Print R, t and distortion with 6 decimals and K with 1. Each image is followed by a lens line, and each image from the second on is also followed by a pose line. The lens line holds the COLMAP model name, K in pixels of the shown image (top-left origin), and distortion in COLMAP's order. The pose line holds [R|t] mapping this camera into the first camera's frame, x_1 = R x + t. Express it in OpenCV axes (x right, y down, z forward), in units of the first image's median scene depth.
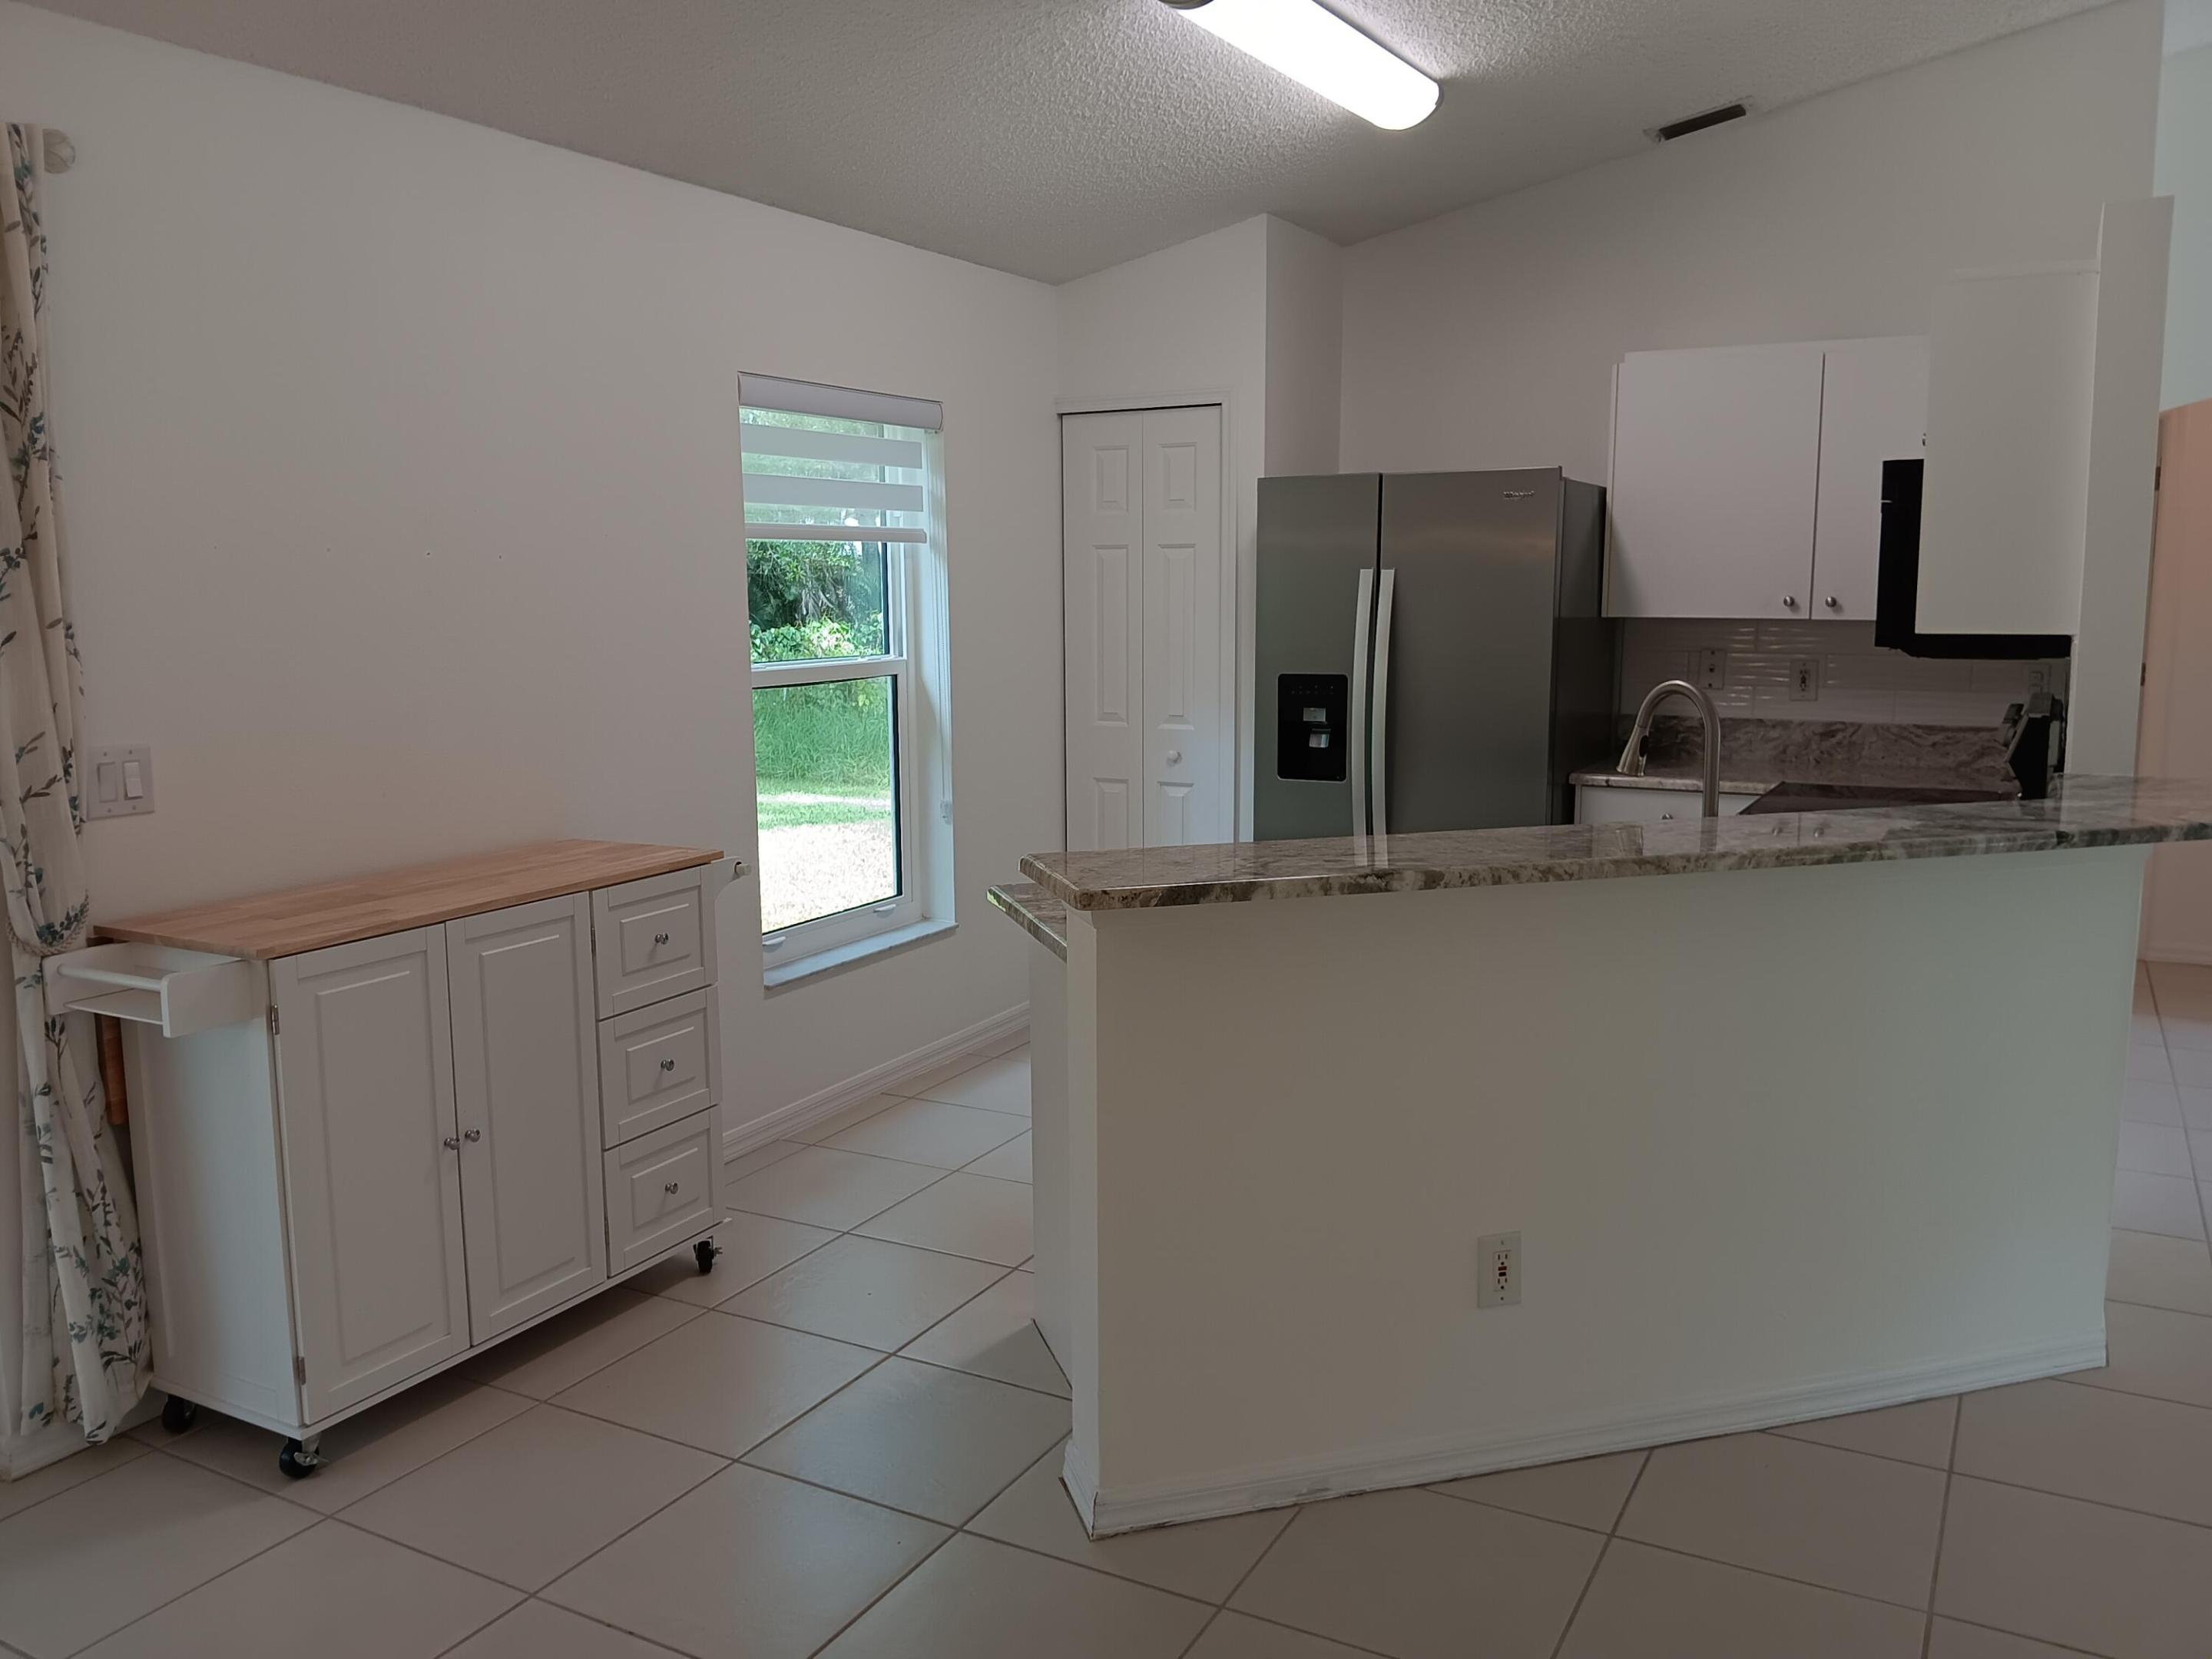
lens RADIAL K [[1715.9, 0, 1080.7], [0, 1715.9, 832.2], [0, 0, 1]] dist [0.061286, -0.137336]
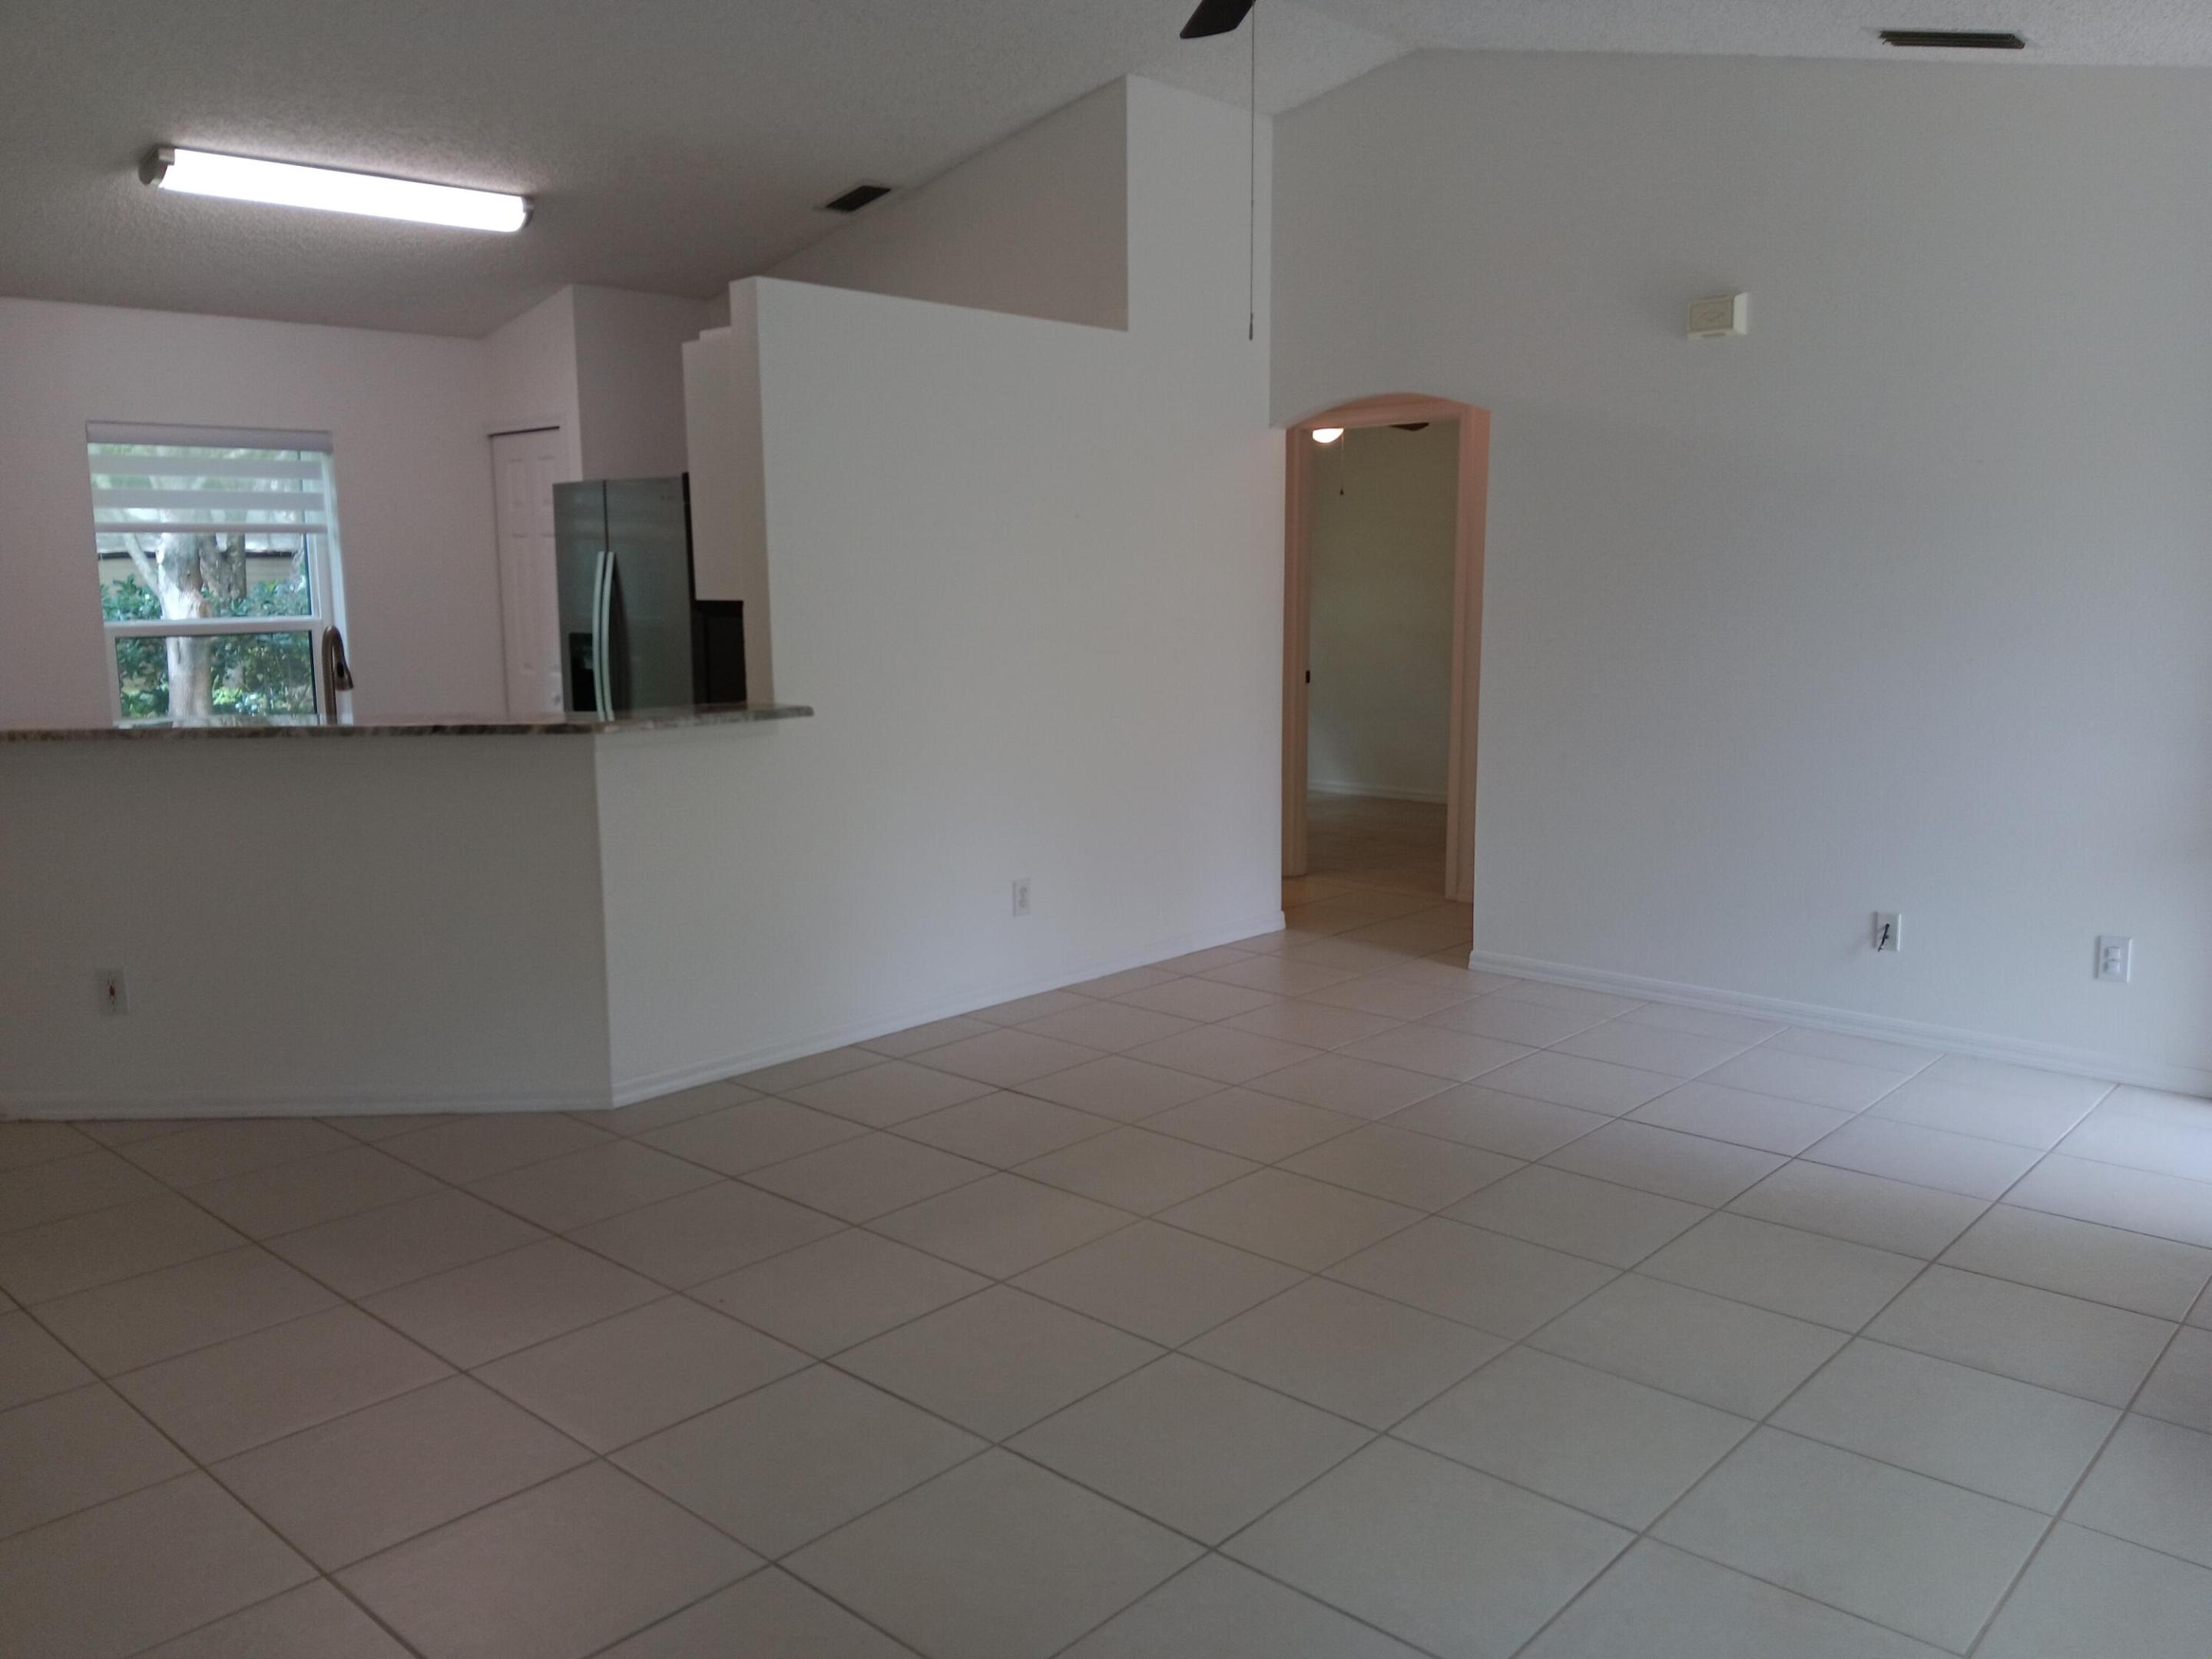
lens RADIAL K [[1715.9, 0, 1080.7], [0, 1715.9, 832.2], [0, 0, 1]] dist [0.061286, -0.137336]
pose [[0.970205, 0.032929, -0.240039, 1.218481], [-0.030711, 0.999444, 0.012974, 0.046611], [0.240333, -0.005216, 0.970677, -0.276469]]
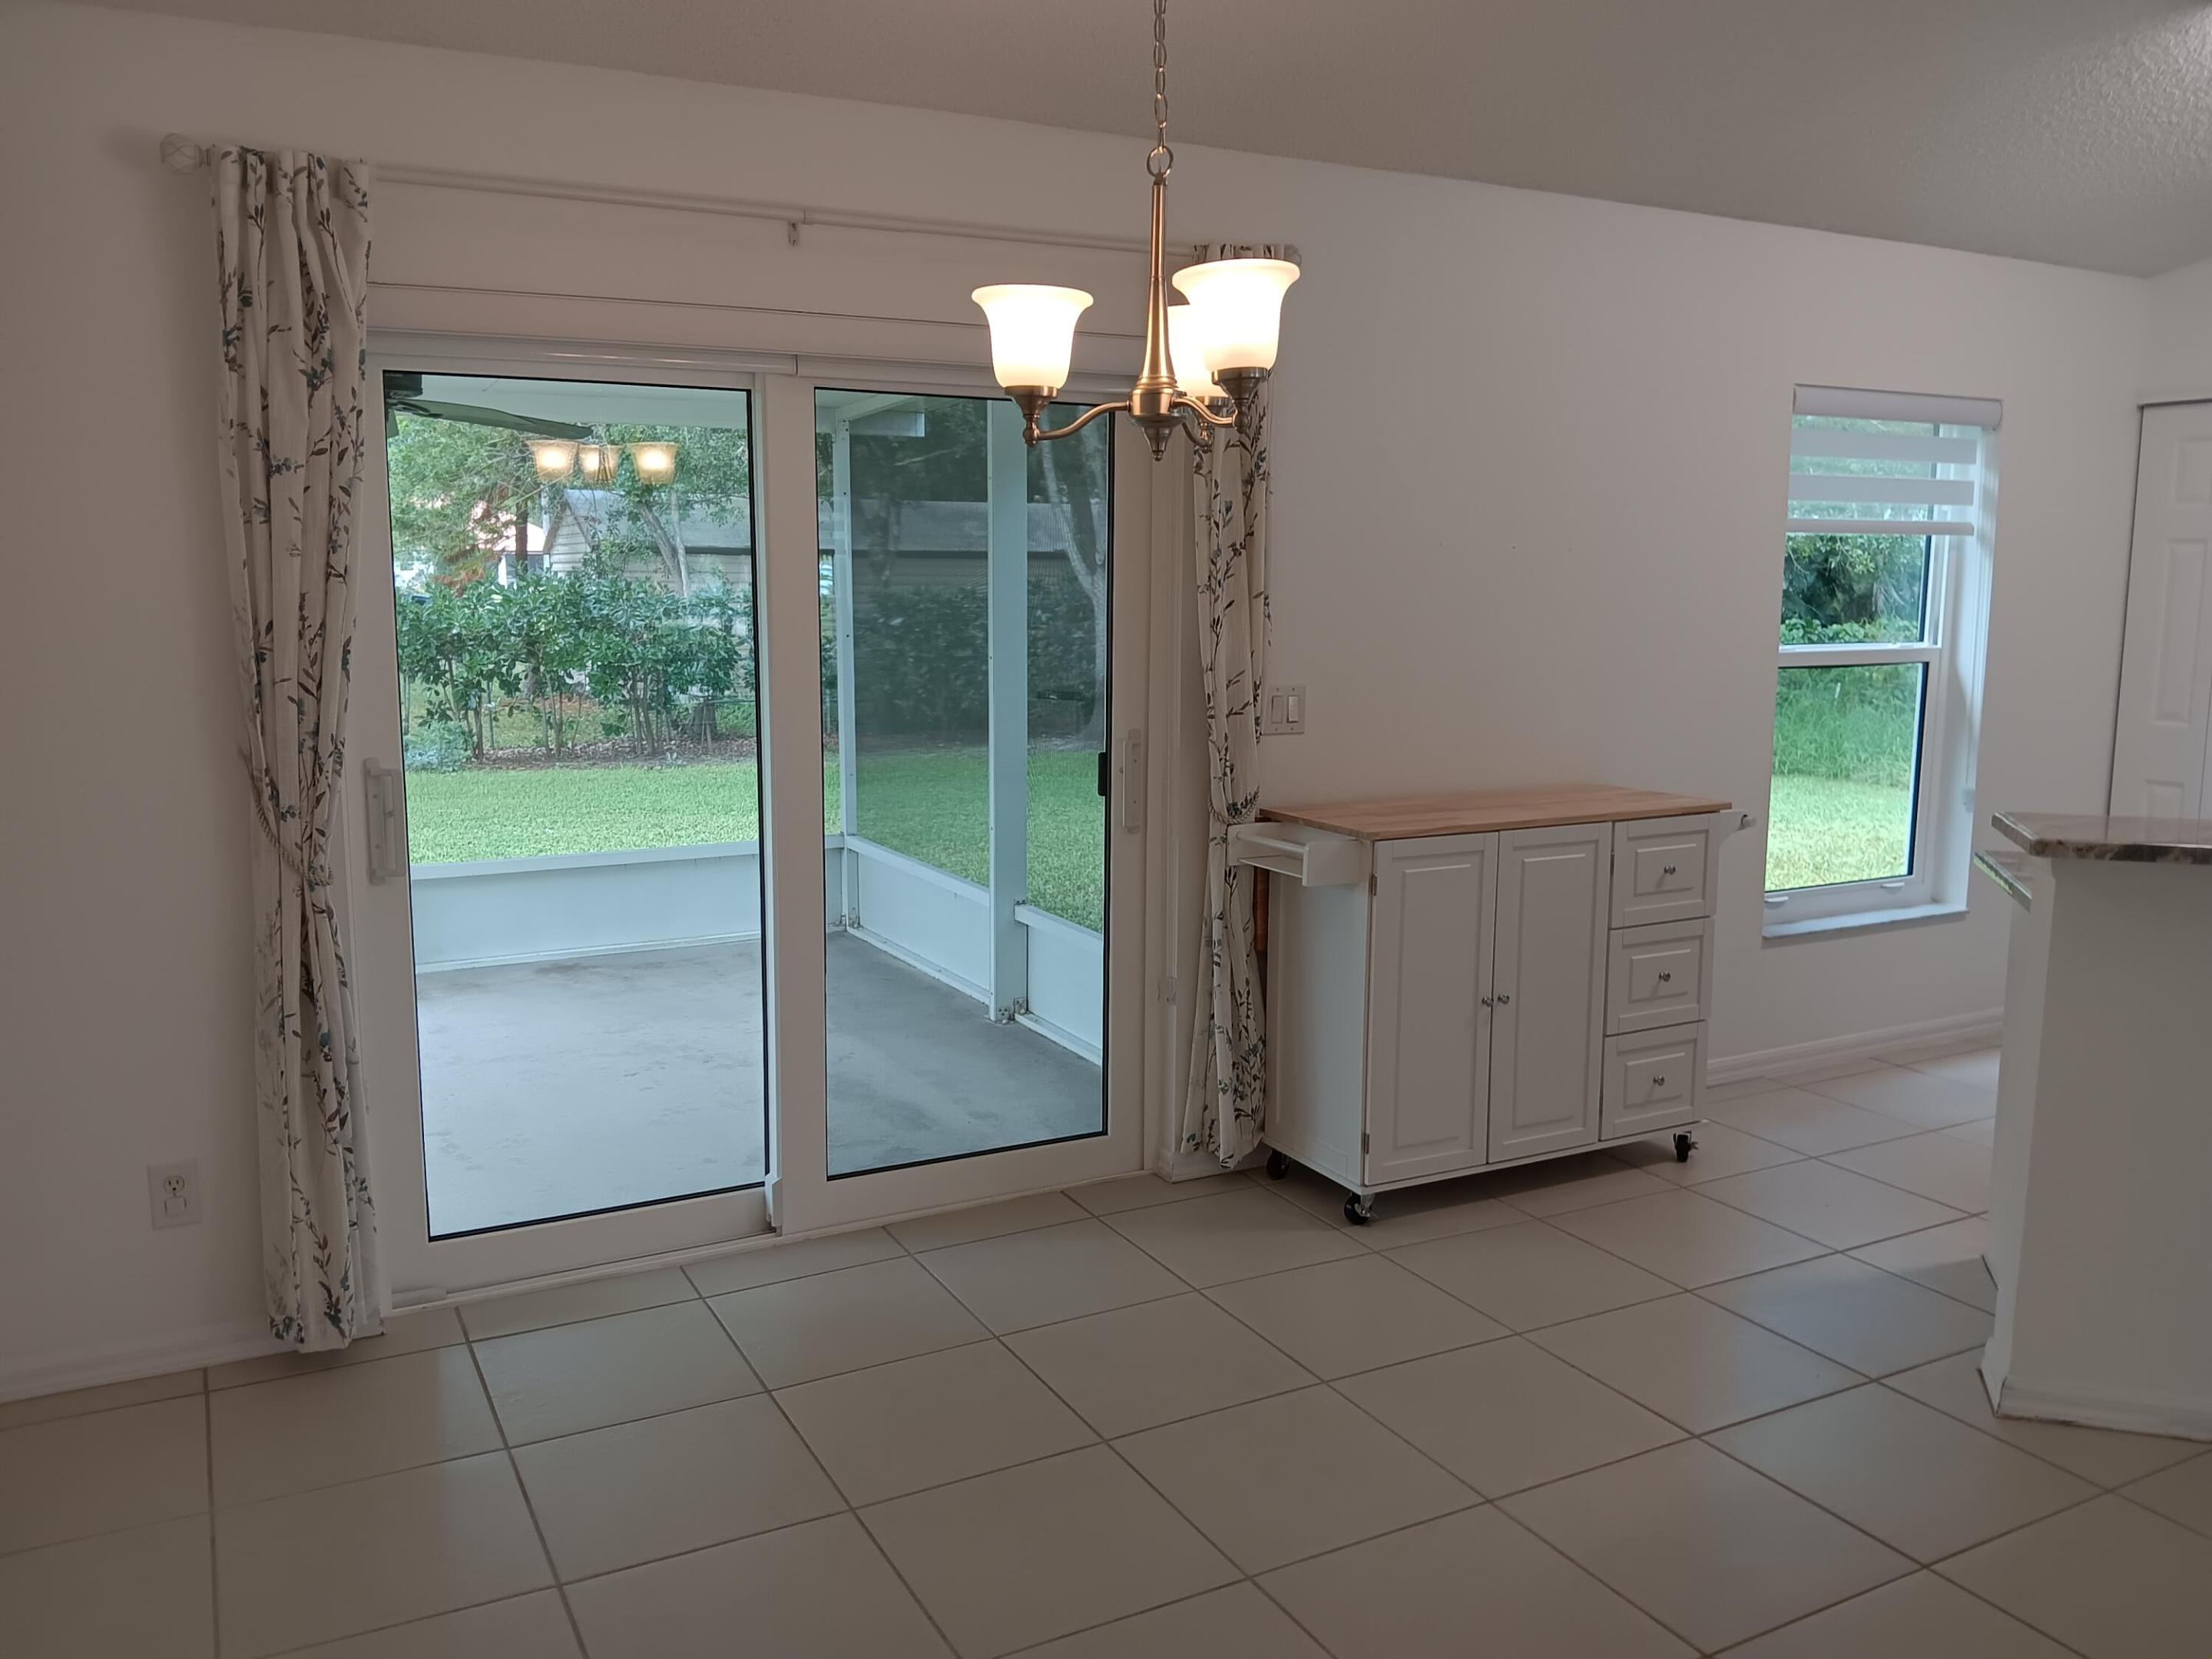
lens RADIAL K [[1715.9, 0, 1080.7], [0, 1715.9, 832.2], [0, 0, 1]] dist [0.061286, -0.137336]
pose [[0.831732, 0.094041, -0.547154, 0.071485], [-0.091569, 0.995289, 0.031869, 0.036817], [0.547574, 0.023595, 0.836425, -0.232277]]
